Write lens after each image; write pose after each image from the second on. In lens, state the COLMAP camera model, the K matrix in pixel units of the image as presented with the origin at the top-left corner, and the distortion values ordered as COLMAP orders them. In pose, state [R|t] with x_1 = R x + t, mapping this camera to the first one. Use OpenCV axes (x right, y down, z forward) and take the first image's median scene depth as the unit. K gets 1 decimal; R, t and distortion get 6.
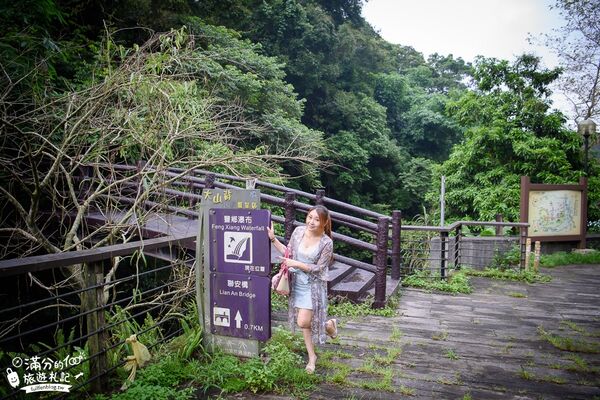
lens RADIAL K [[424.2, 0, 300.2], [0, 424.2, 201.6], [0, 0, 1]] dist [-0.052338, 0.009069]
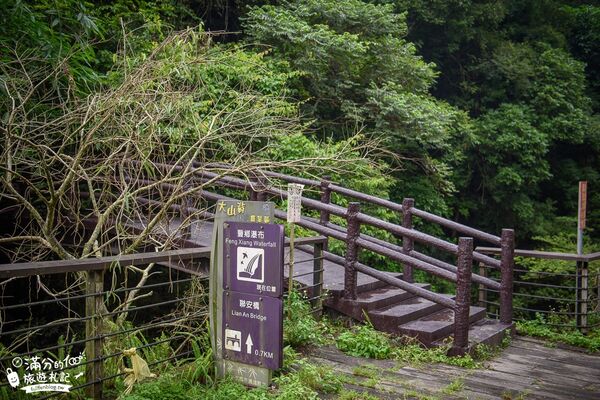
lens RADIAL K [[656.9, 0, 300.8], [0, 656.9, 201.4], [0, 0, 1]] dist [0.078563, 0.000000]
pose [[0.963326, 0.020004, -0.267586, 0.247395], [-0.021836, 0.999754, -0.003874, -0.018764], [0.267443, 0.009575, 0.963526, -0.254736]]
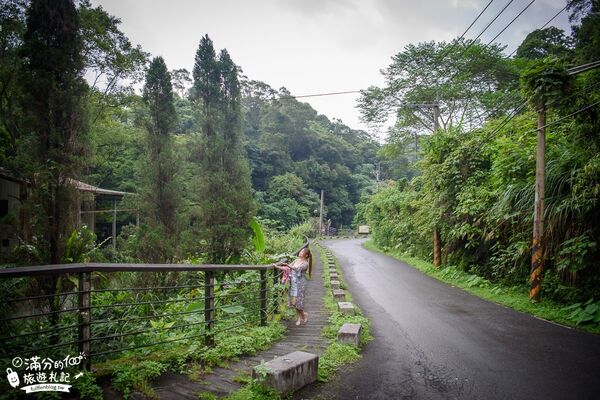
lens RADIAL K [[424.2, 0, 299.6], [0, 424.2, 200.6], [0, 0, 1]] dist [-0.052338, 0.009069]
pose [[0.999440, 0.016314, 0.029201, -0.843699], [-0.015457, 0.999450, -0.029337, -0.300983], [-0.029664, 0.028869, 0.999143, -7.505255]]
